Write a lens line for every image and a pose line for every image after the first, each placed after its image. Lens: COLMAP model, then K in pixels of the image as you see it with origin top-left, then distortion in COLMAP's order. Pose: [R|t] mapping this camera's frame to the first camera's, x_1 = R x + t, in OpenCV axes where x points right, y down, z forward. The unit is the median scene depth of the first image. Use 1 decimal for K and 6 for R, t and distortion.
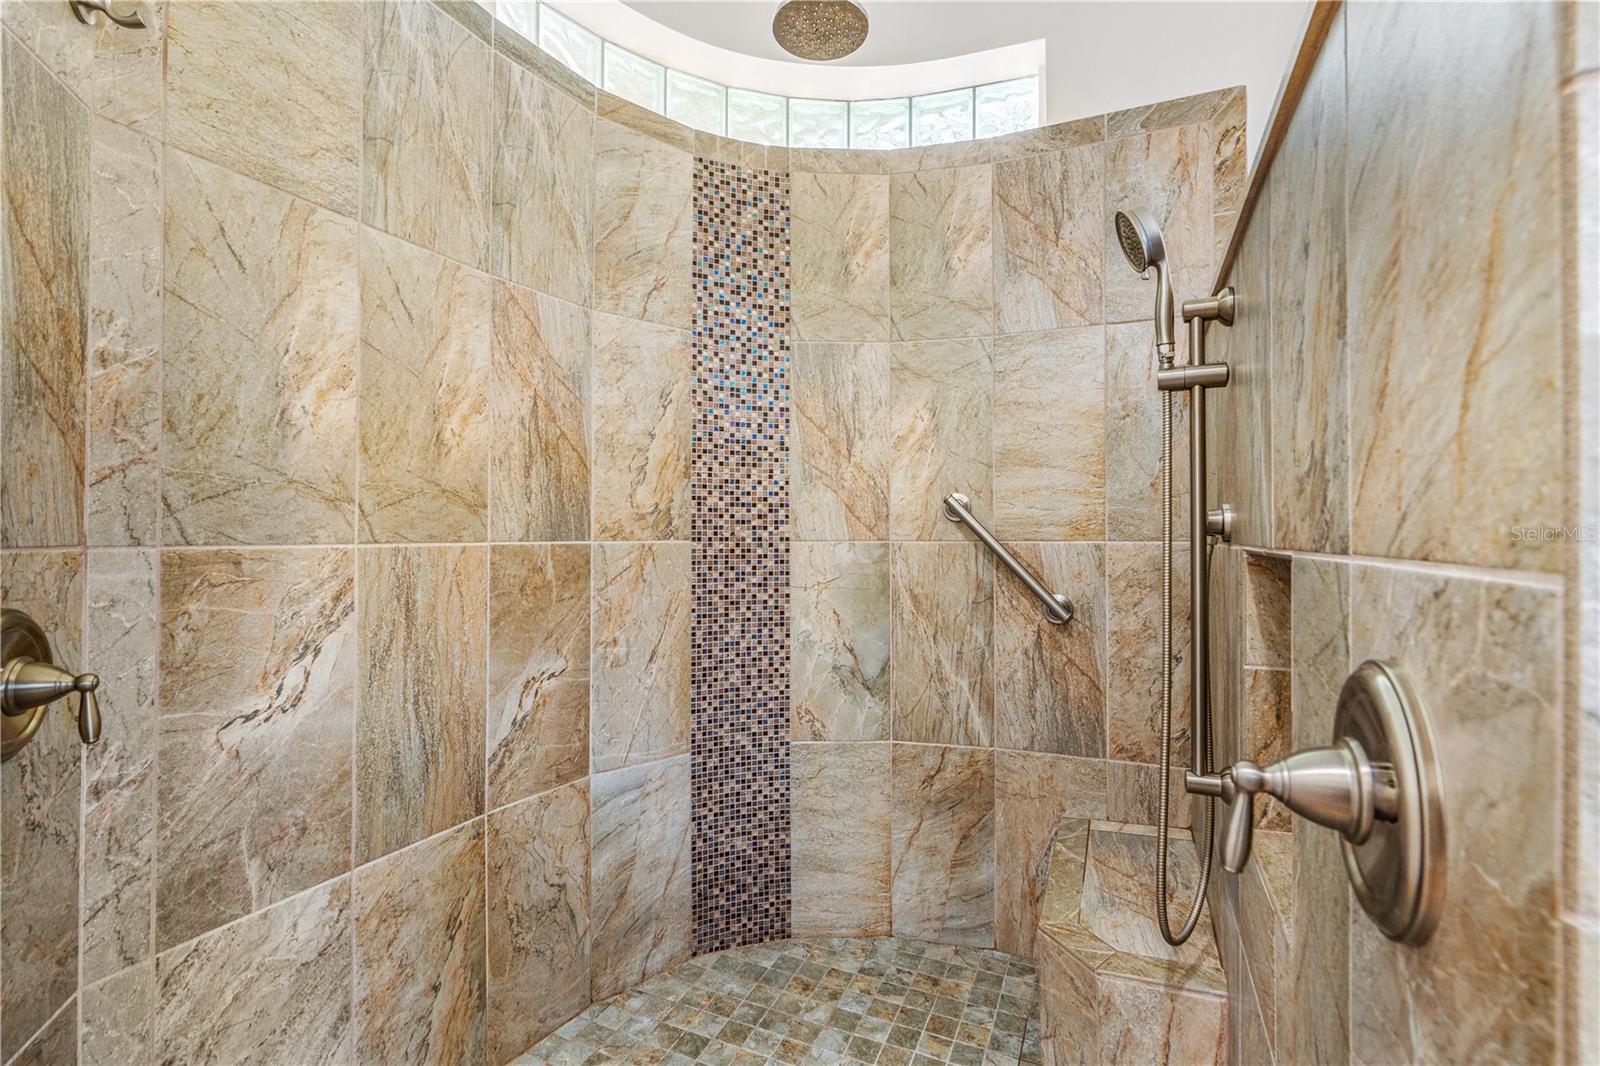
lens RADIAL K [[735.7, 0, 804.3], [0, 735.7, 528.1], [0, 0, 1]] dist [-0.015369, 0.009571]
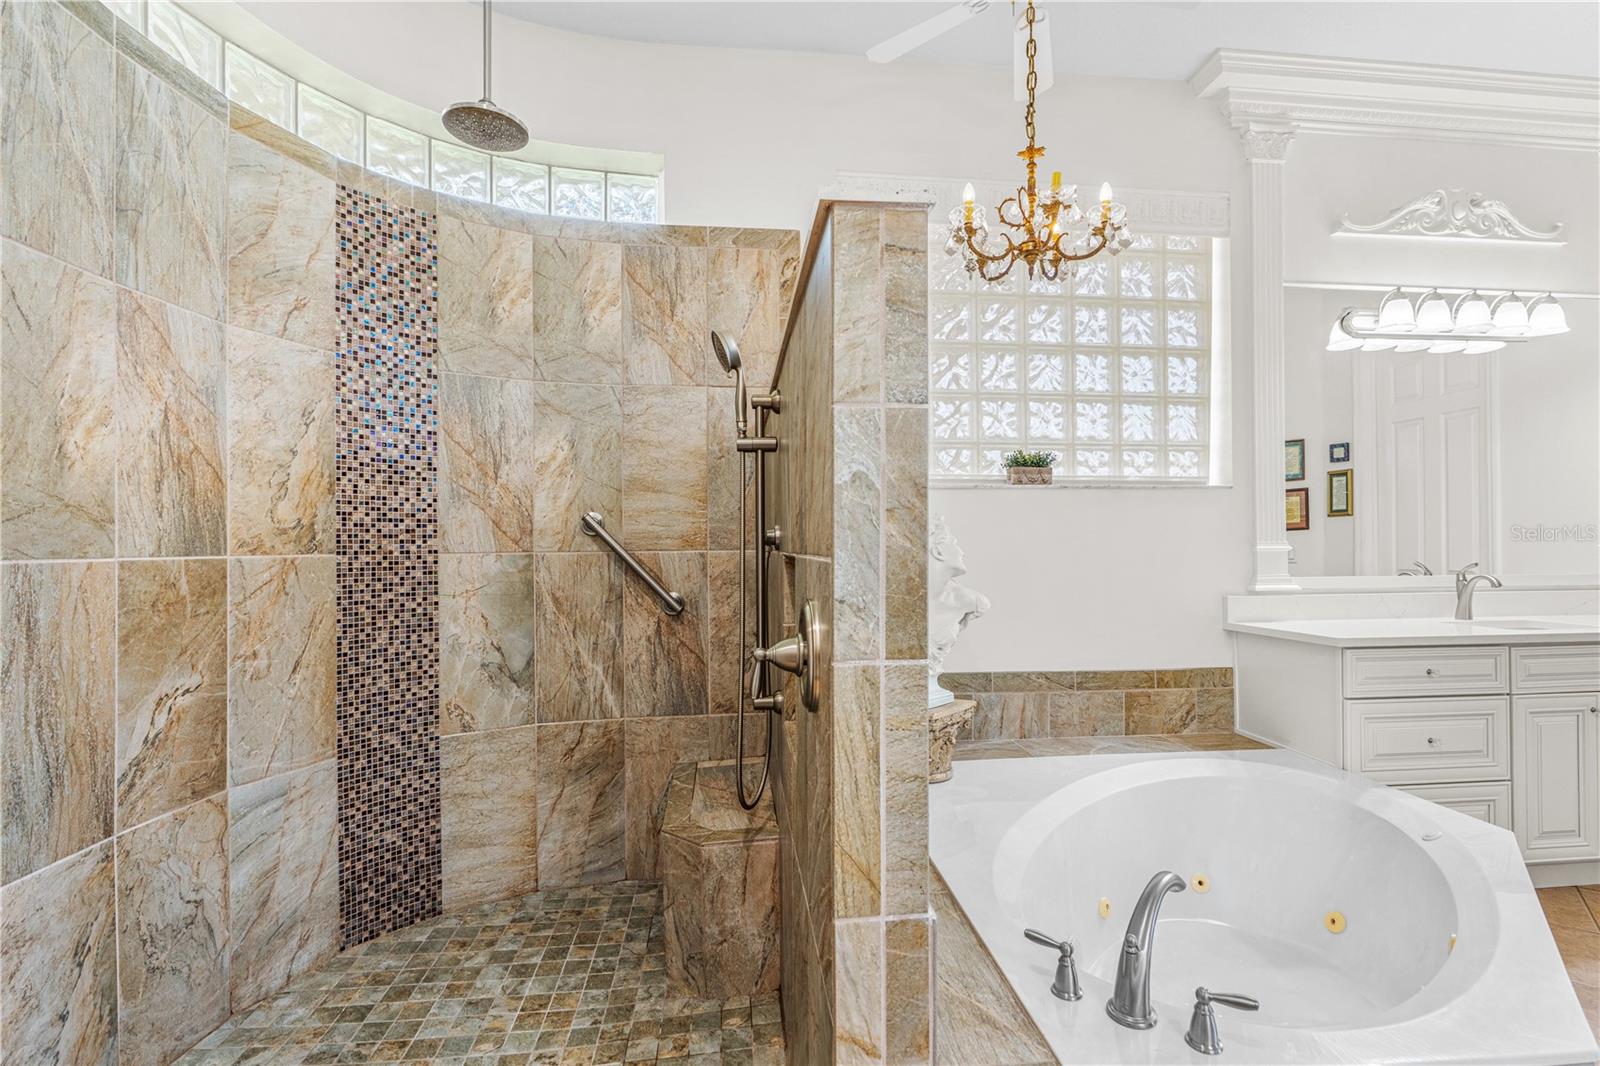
lens RADIAL K [[735.7, 0, 804.3], [0, 735.7, 528.1], [0, 0, 1]] dist [-0.015369, 0.009571]
pose [[0.870780, 0.003845, 0.491658, -0.085521], [0.004084, 0.999878, -0.015053, -0.001705], [-0.491656, 0.015116, 0.870658, -0.229504]]
